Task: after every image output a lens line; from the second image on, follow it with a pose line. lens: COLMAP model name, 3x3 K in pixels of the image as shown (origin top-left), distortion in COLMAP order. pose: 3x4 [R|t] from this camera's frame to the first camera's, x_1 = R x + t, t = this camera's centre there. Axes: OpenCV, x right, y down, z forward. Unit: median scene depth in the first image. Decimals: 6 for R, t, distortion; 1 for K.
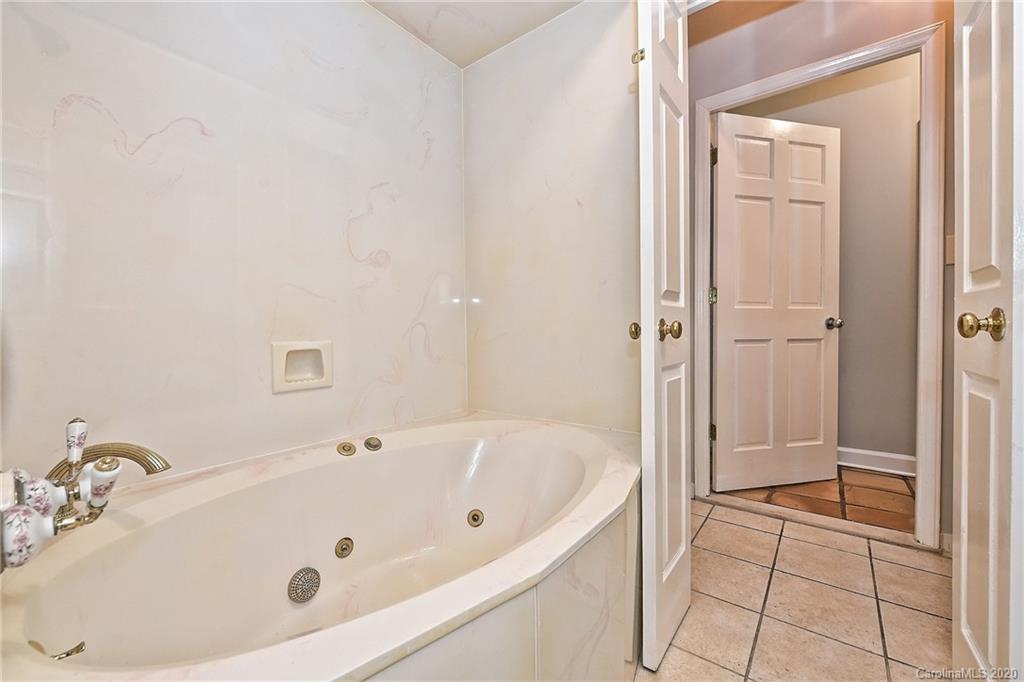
lens RADIAL K [[411.7, 0, 517.4], [0, 411.7, 330.1], [0, 0, 1]] dist [-0.002337, -0.000345]
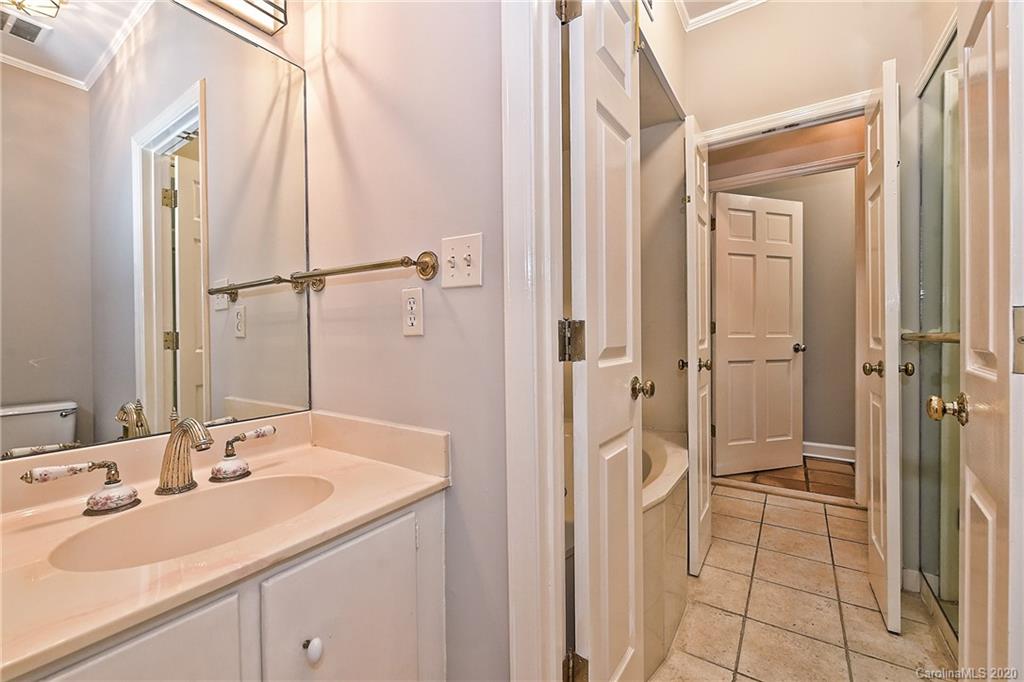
lens RADIAL K [[440.0, 0, 499.4], [0, 440.0, 325.4], [0, 0, 1]] dist [-0.003749, -0.001252]
pose [[0.998097, 0.001279, 0.061657, -0.320774], [-0.000429, 0.999905, -0.013801, -0.077680], [-0.061668, 0.013748, 0.998002, -0.401908]]
